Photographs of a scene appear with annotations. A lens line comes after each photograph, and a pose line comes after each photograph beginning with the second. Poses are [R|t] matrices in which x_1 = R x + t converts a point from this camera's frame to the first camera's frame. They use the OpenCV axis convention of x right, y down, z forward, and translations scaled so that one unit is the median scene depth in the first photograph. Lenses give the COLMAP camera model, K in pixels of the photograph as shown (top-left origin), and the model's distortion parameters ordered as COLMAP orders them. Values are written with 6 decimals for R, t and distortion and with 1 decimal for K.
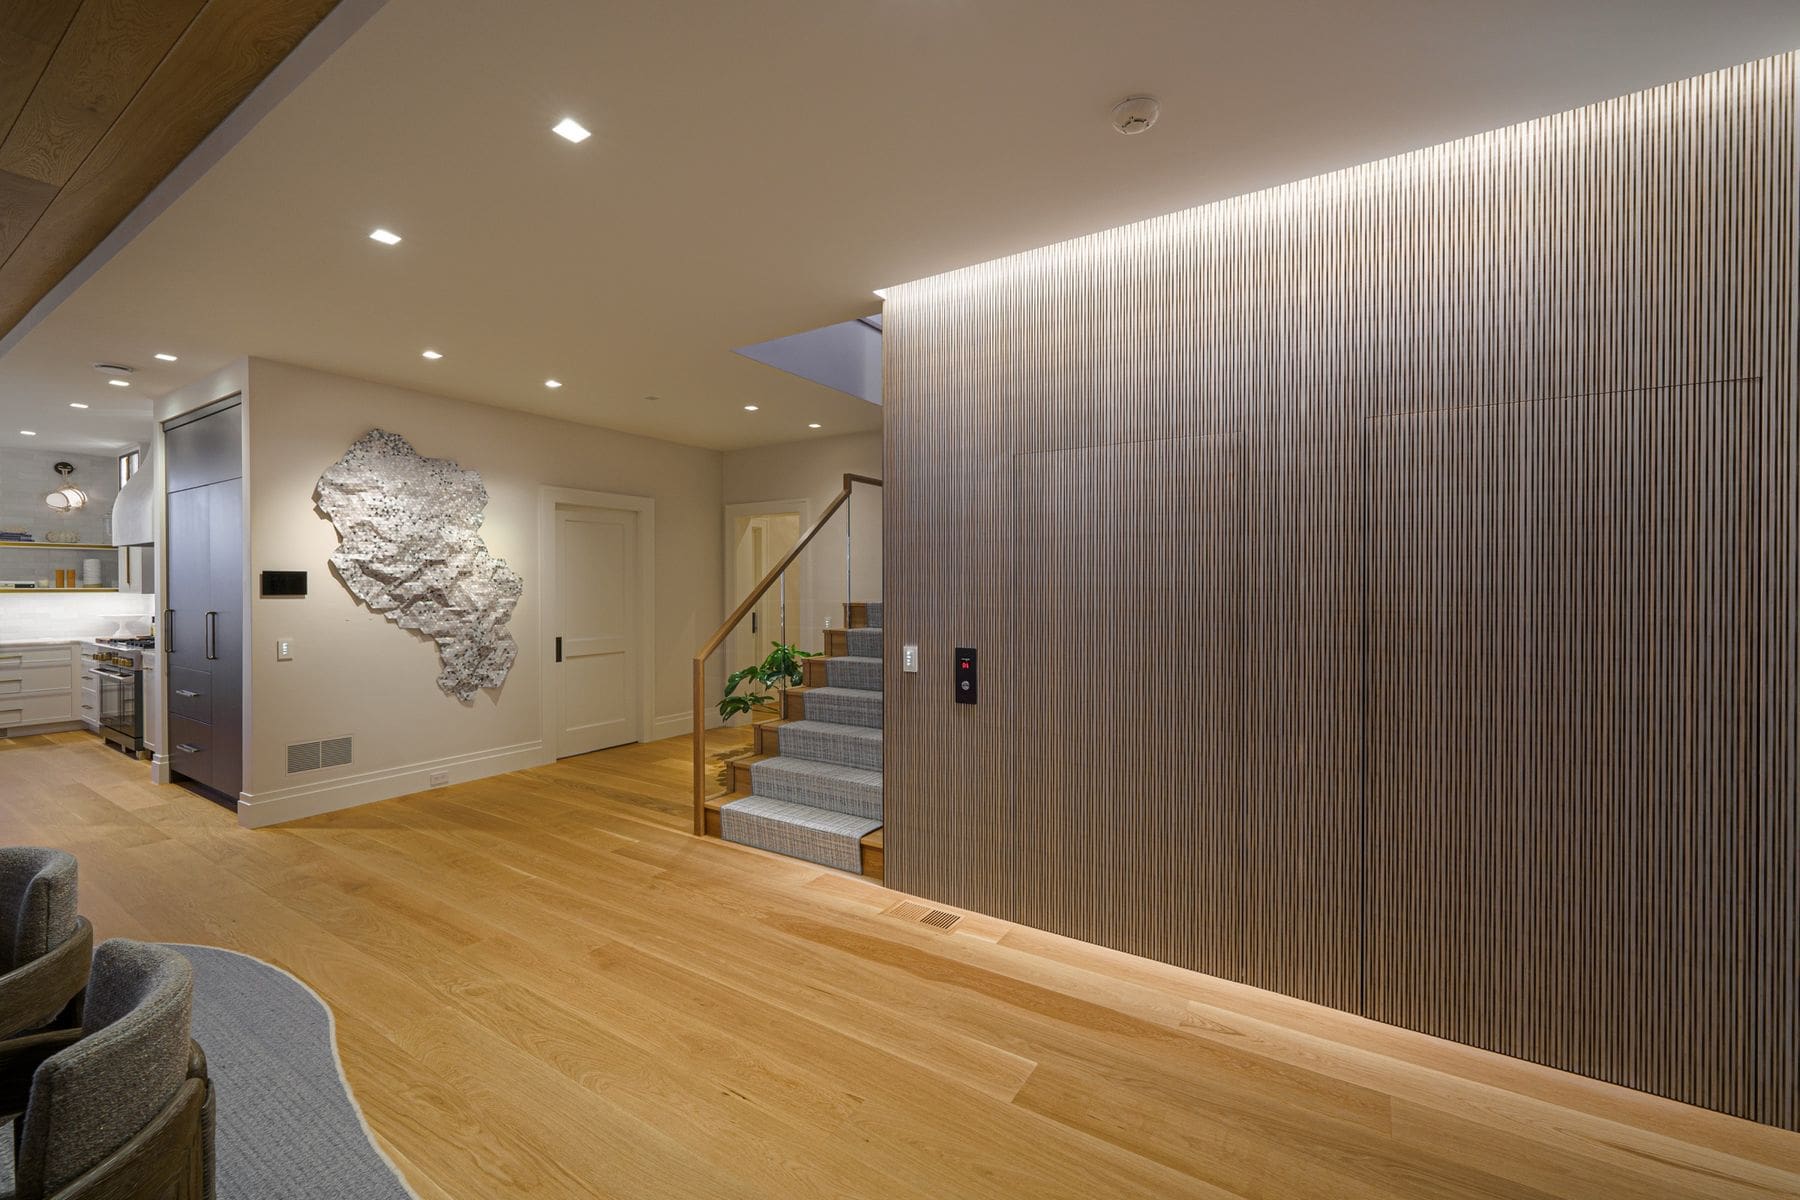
lens RADIAL K [[733.4, 0, 888.8], [0, 733.4, 592.0], [0, 0, 1]] dist [-0.000247, -0.000056]
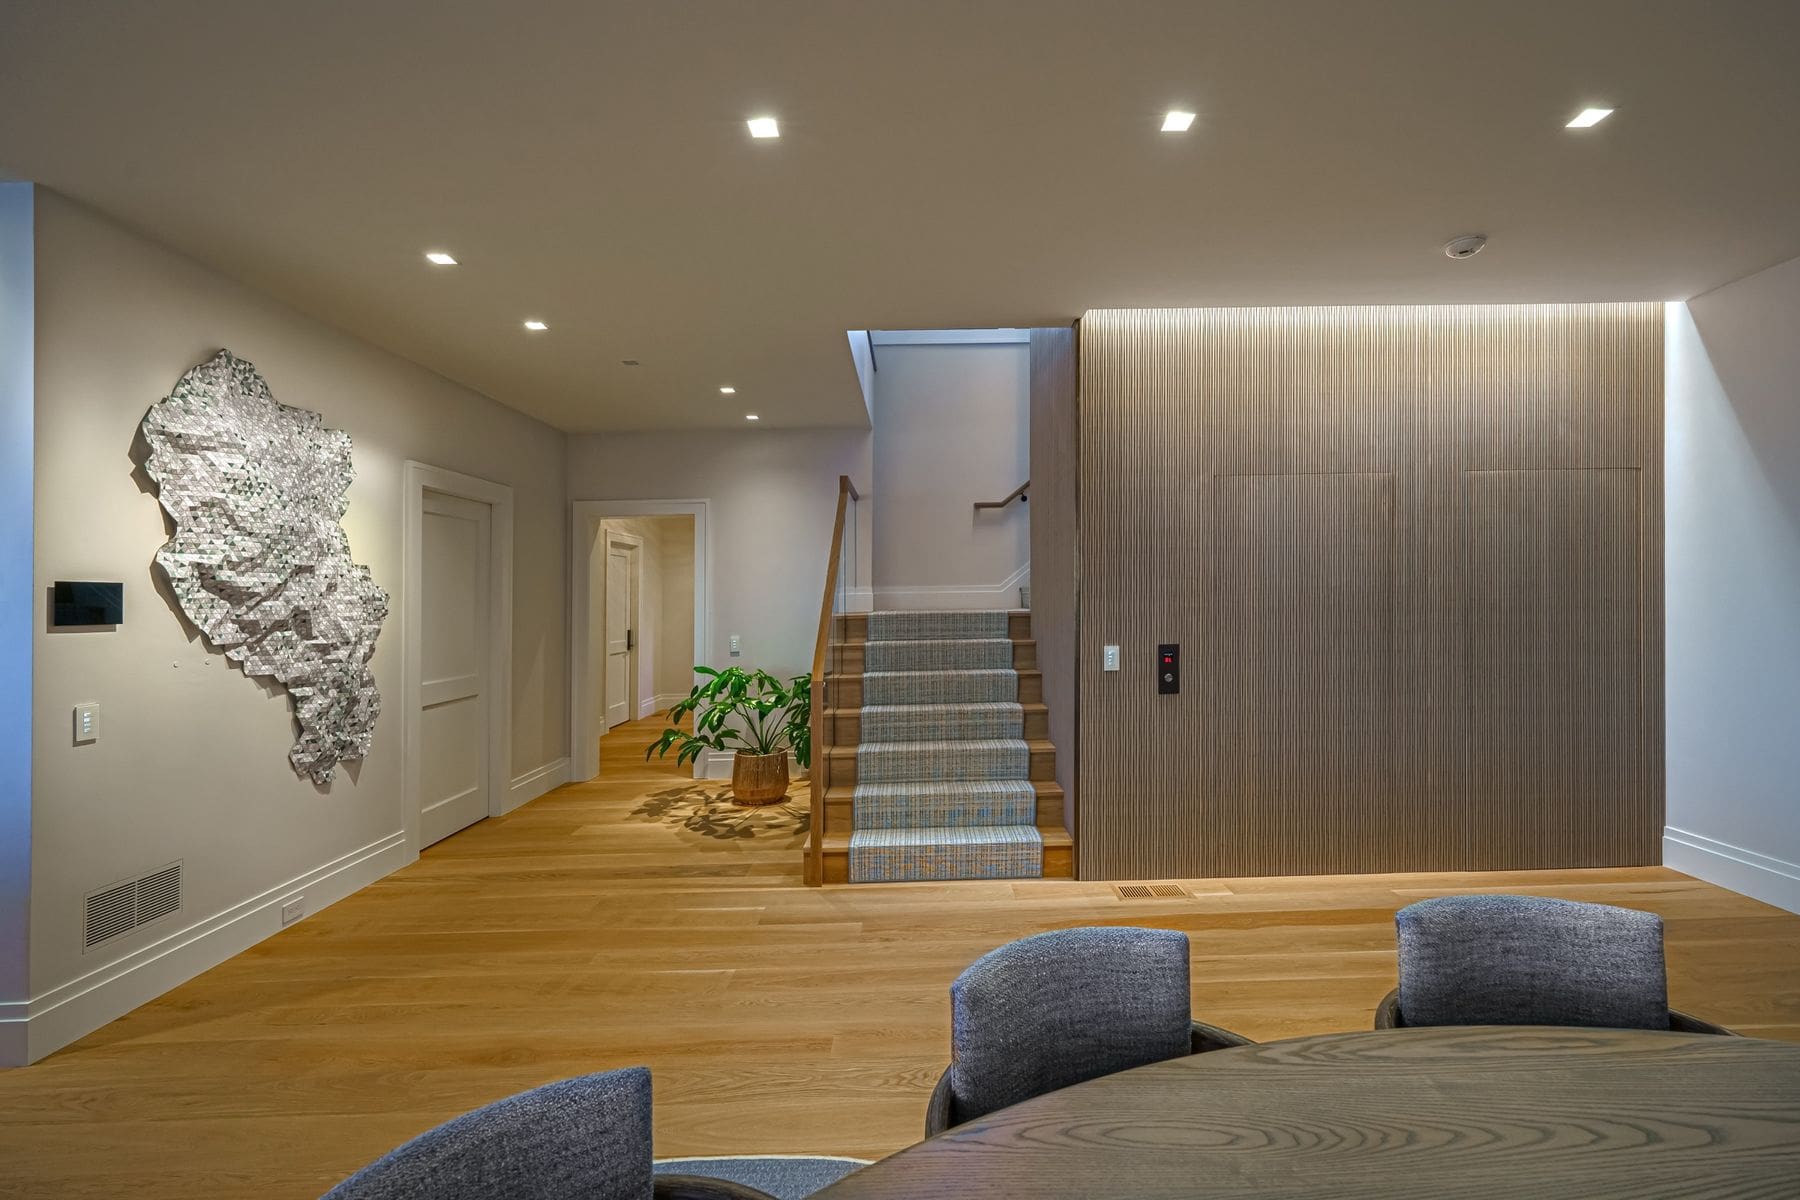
lens RADIAL K [[779.6, 0, 908.6], [0, 779.6, 598.2], [0, 0, 1]] dist [0.001379, 0.000110]
pose [[0.830595, -0.016265, 0.556640, -0.585992], [0.025621, 0.999631, -0.009022, 0.004394], [-0.556287, 0.021755, 0.830705, 0.150984]]
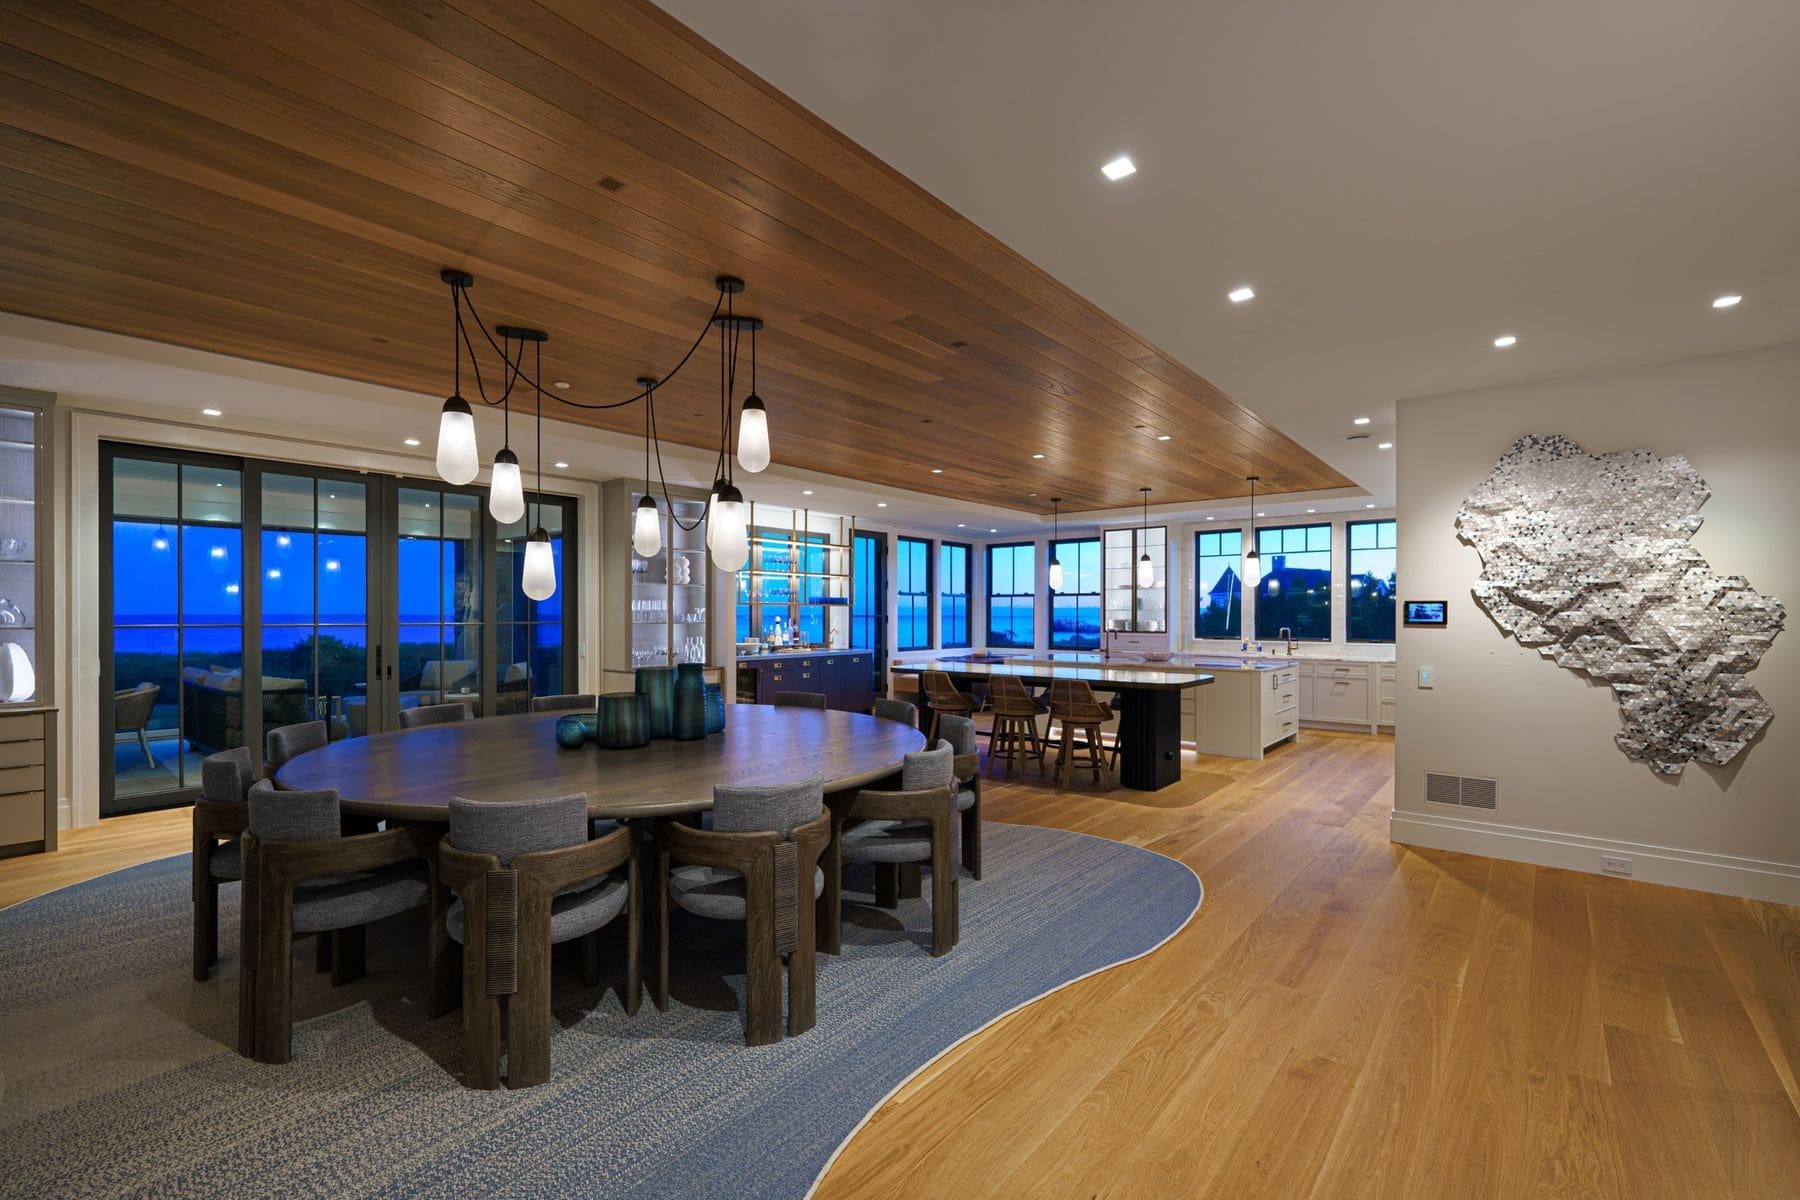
lens RADIAL K [[774.6, 0, 907.8], [0, 774.6, 630.2], [0, 0, 1]] dist [0.001162, 0.000106]
pose [[-0.104632, 0.020550, -0.994299, 0.295094], [-0.012149, 0.999685, 0.021940, -0.002619], [0.994437, 0.014376, -0.104349, 0.365554]]
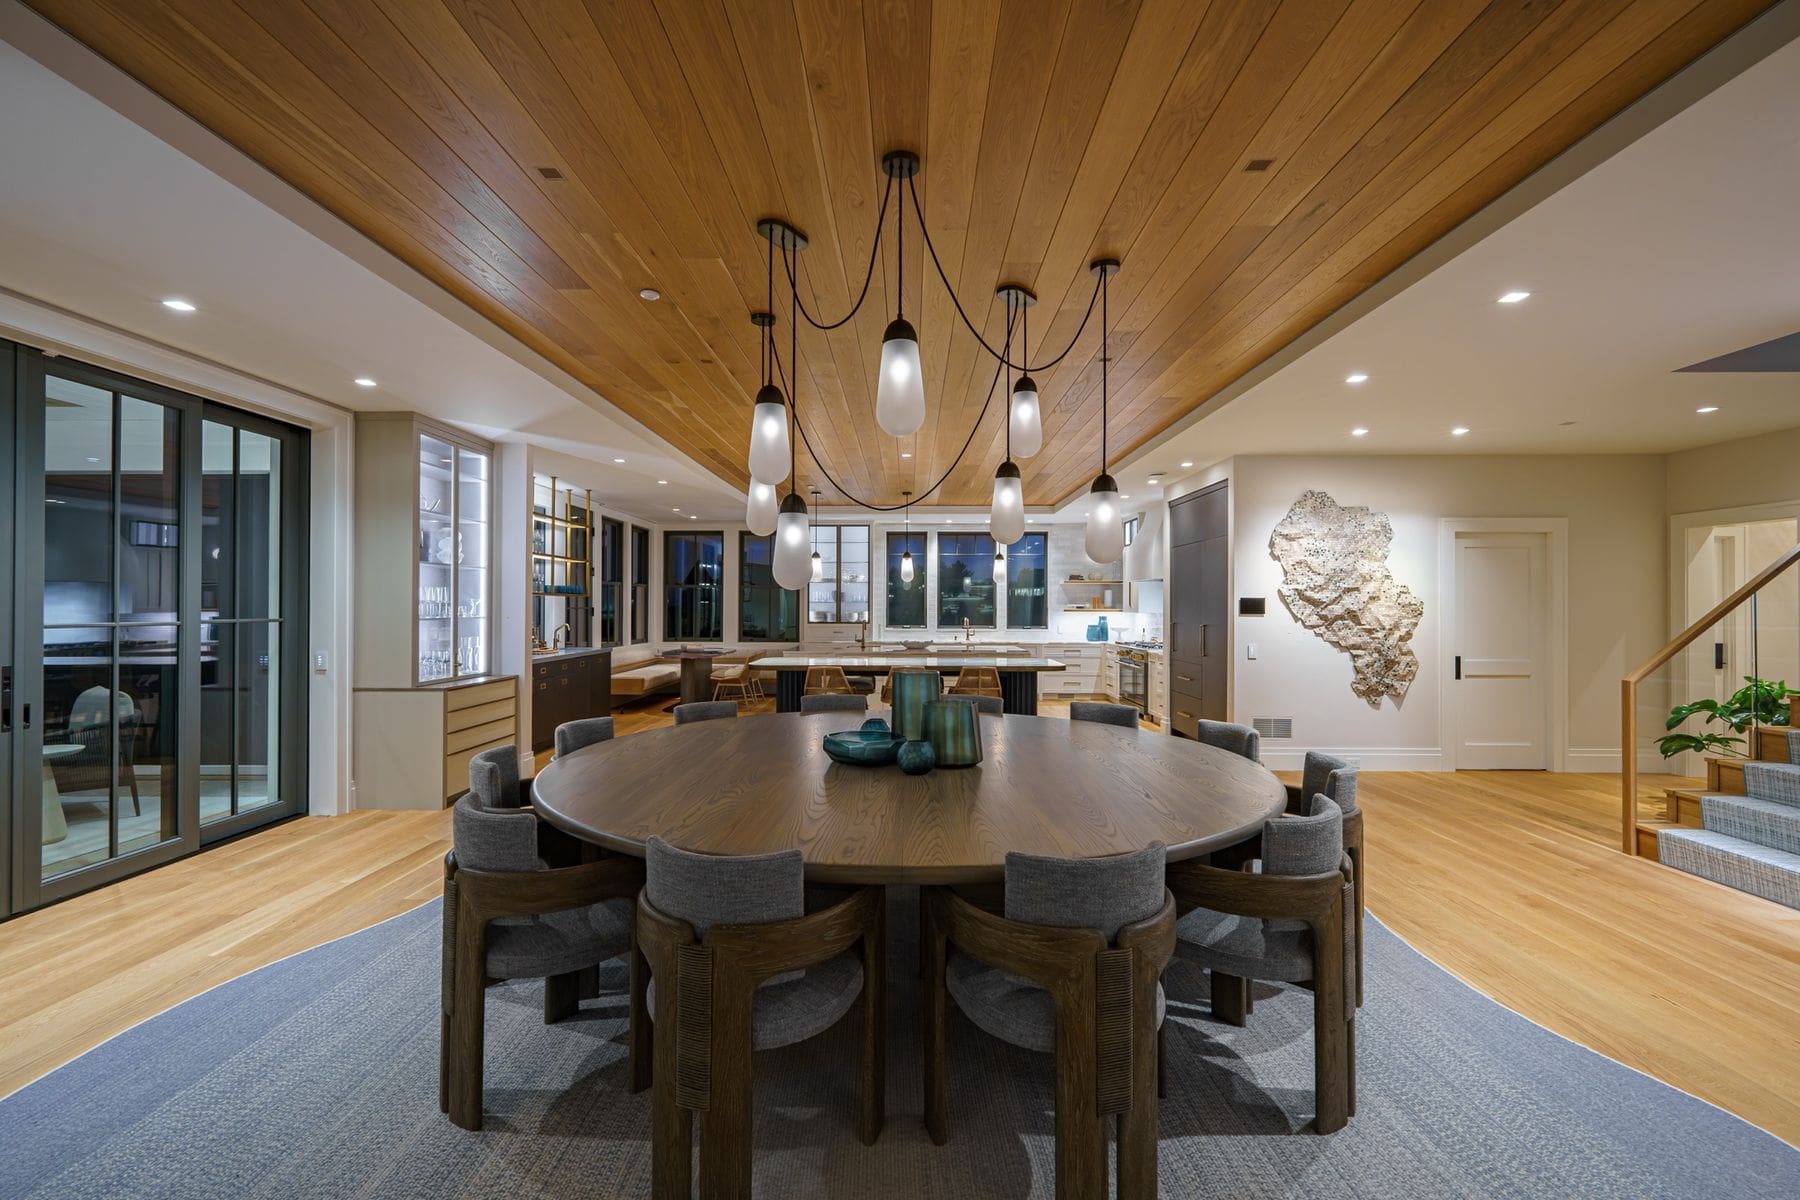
lens RADIAL K [[779.6, 0, 908.6], [0, 779.6, 598.2], [0, 0, 1]] dist [0.001379, 0.000110]
pose [[0.540093, -0.007414, -0.841572, 0.099852], [-0.010810, 0.999818, -0.015745, 0.003819], [0.841536, 0.017601, 0.539915, -0.375002]]
